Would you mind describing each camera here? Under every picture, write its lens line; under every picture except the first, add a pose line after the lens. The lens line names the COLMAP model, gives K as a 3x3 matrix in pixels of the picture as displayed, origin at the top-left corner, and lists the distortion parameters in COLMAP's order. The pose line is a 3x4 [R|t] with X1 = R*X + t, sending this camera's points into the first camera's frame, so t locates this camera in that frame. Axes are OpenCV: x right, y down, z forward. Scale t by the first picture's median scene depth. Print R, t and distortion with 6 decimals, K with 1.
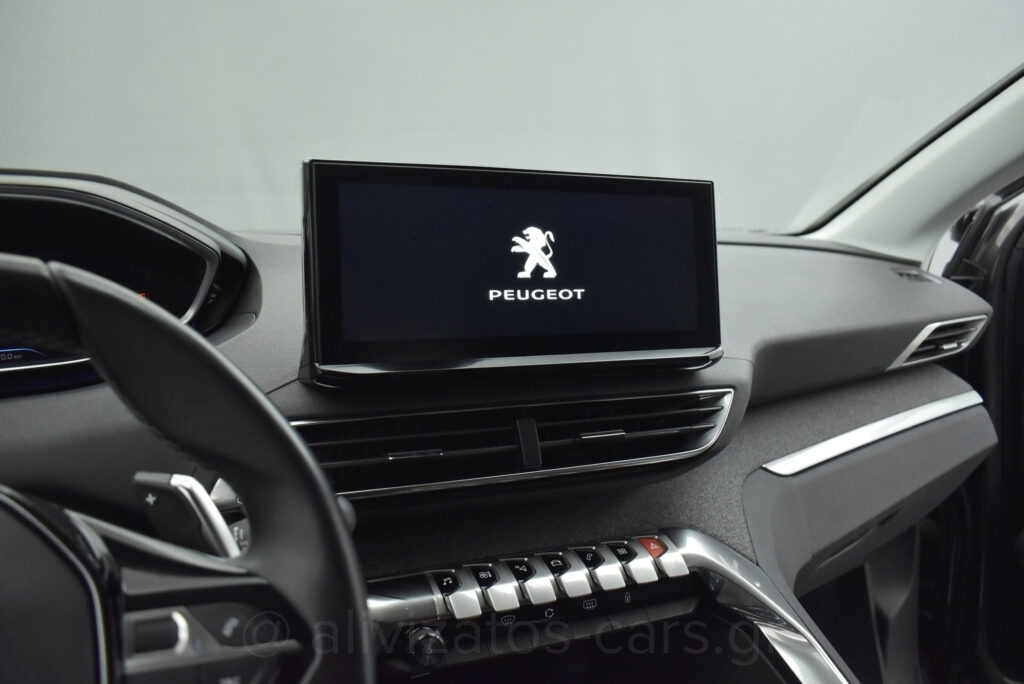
lens RADIAL K [[797.8, 0, 508.8], [0, 797.8, 342.6], [0, 0, 1]] dist [-0.104230, 0.019093]
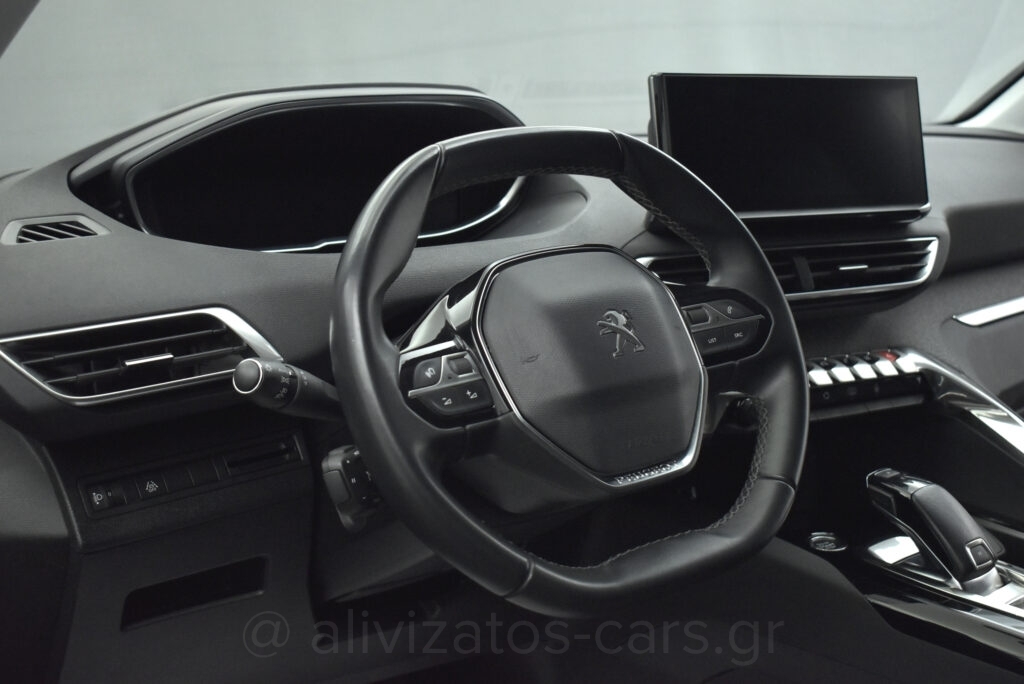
lens RADIAL K [[1310.4, 0, 514.3], [0, 1310.4, 337.2], [0, 0, 1]] dist [-0.065816, 0.000000]
pose [[0.996789, -0.049770, 0.062731, -0.578479], [0.049560, 0.998759, 0.004902, 0.187501], [-0.062897, -0.001778, 0.998018, -1.137227]]
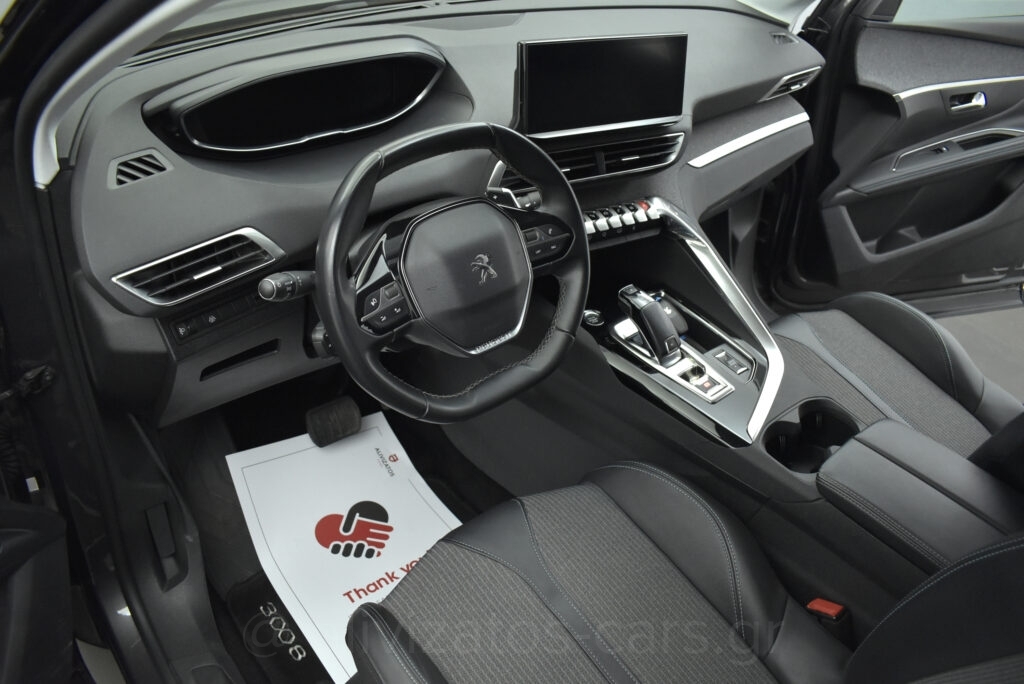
lens RADIAL K [[797.8, 0, 512.4], [0, 797.8, 346.2], [0, 0, 1]] dist [-0.104230, 0.019093]
pose [[0.986983, -0.038575, 0.156127, -0.561108], [-0.034940, 0.896185, 0.442303, -0.372864], [-0.156981, -0.442001, 0.883172, -1.126138]]
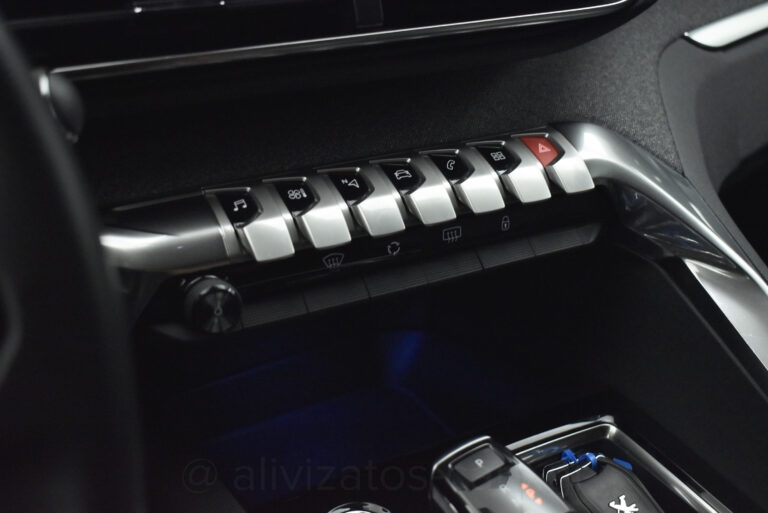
lens RADIAL K [[982.8, 0, 386.4], [0, 982.8, 261.4], [0, 0, 1]] dist [-0.065816, 0.000000]
pose [[0.995630, -0.022600, 0.090610, -0.028629], [-0.011568, 0.932955, 0.359807, 0.048087], [-0.092667, -0.359283, 0.928616, 0.199793]]
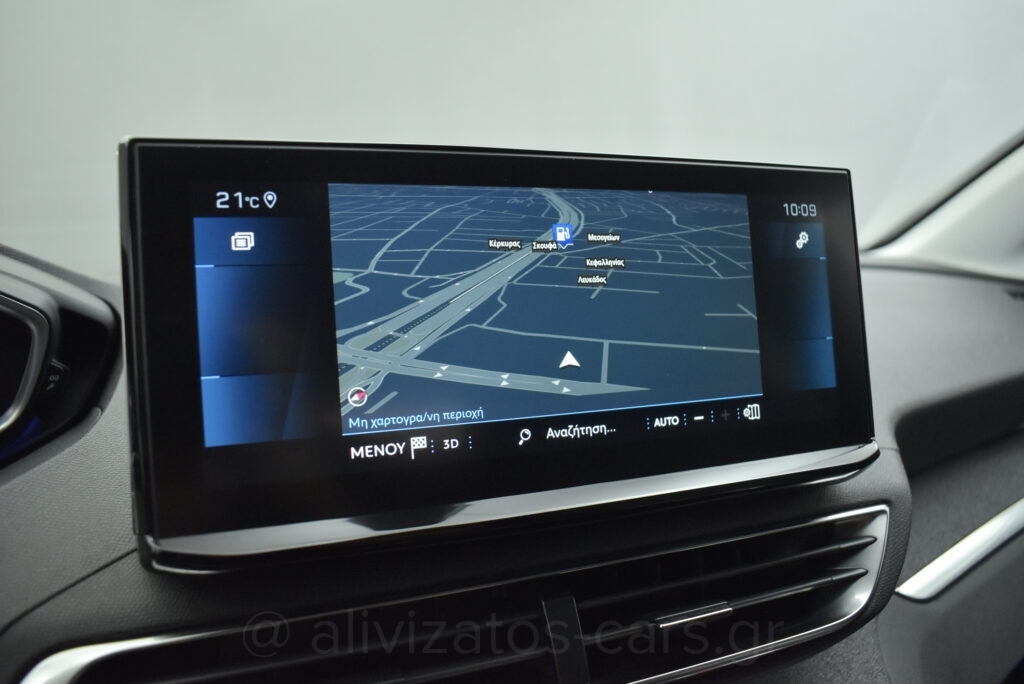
lens RADIAL K [[797.8, 0, 515.3], [0, 797.8, 346.4], [0, 0, 1]] dist [-0.104230, 0.019093]
pose [[0.999488, -0.031958, 0.001347, -0.003907], [0.031983, 0.999154, -0.025848, -0.062909], [-0.000520, 0.025877, 0.999665, 0.417972]]
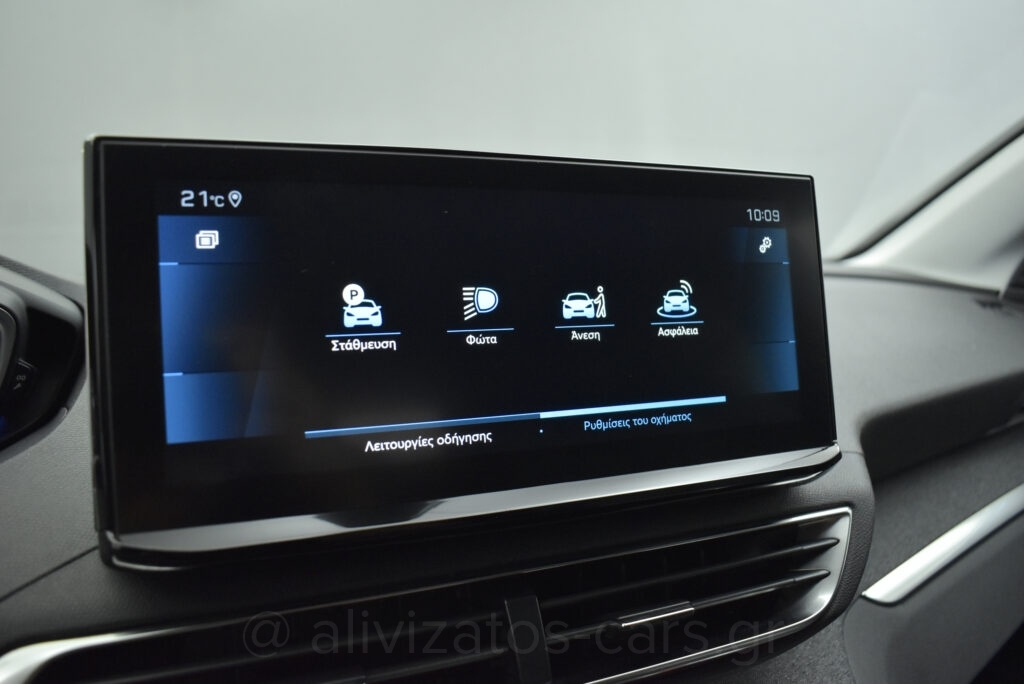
lens RADIAL K [[797.8, 0, 514.8], [0, 797.8, 344.3], [0, 0, 1]] dist [-0.104230, 0.019093]
pose [[0.999326, -0.026027, 0.025872, 0.006678], [0.027012, 0.998893, -0.038504, -0.057175], [-0.024841, 0.039177, 0.998923, 0.413045]]
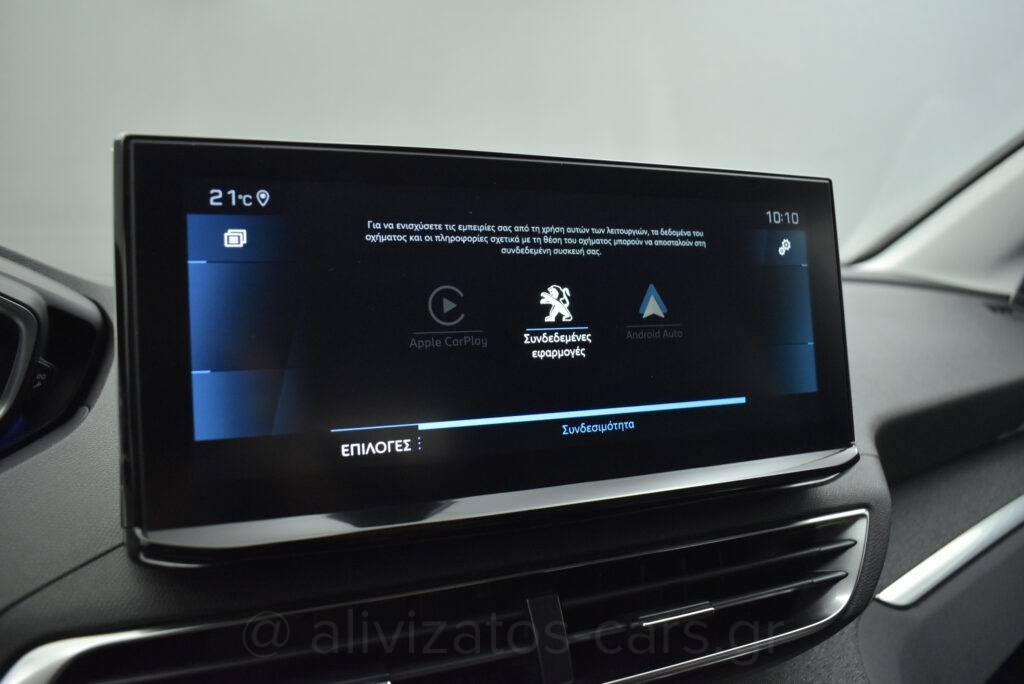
lens RADIAL K [[797.8, 0, 514.7], [0, 797.8, 344.5], [0, 0, 1]] dist [-0.104230, 0.019093]
pose [[0.999552, -0.021598, 0.020702, -0.005965], [0.022484, 0.998796, -0.043606, -0.054574], [-0.019736, 0.044052, 0.998834, 0.410511]]
